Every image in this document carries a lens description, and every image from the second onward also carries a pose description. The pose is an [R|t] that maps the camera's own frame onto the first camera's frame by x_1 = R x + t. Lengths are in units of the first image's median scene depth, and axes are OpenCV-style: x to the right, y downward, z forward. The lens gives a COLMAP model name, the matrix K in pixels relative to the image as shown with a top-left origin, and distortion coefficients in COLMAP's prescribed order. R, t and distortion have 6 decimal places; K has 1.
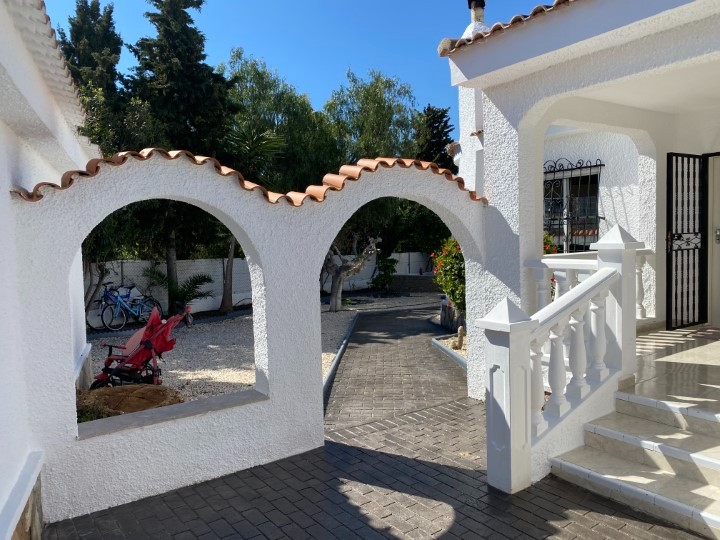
lens RADIAL K [[549.1, 0, 359.5], [0, 549.1, 270.2], [0, 0, 1]] dist [0.011680, -0.007338]
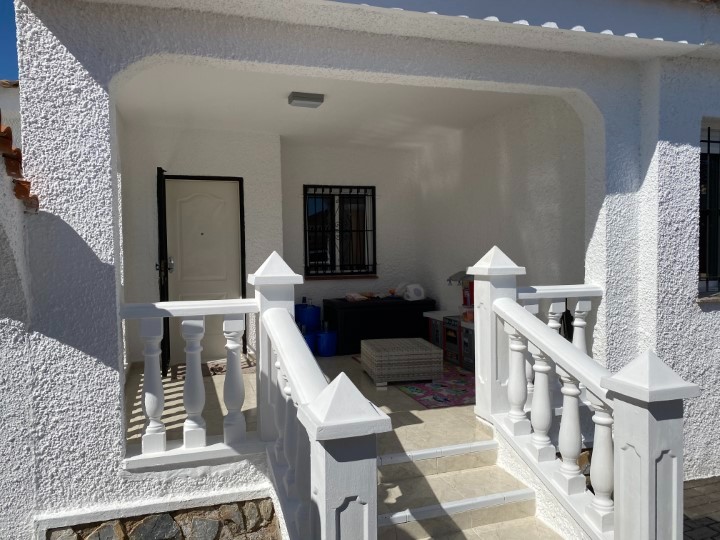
lens RADIAL K [[549.1, 0, 359.9], [0, 549.1, 265.7], [0, 0, 1]] dist [0.011680, -0.007338]
pose [[0.282273, -0.008671, 0.959295, -0.226880], [0.062070, 0.998029, -0.009243, -0.046279], [-0.957324, 0.062153, 0.282255, 0.636184]]
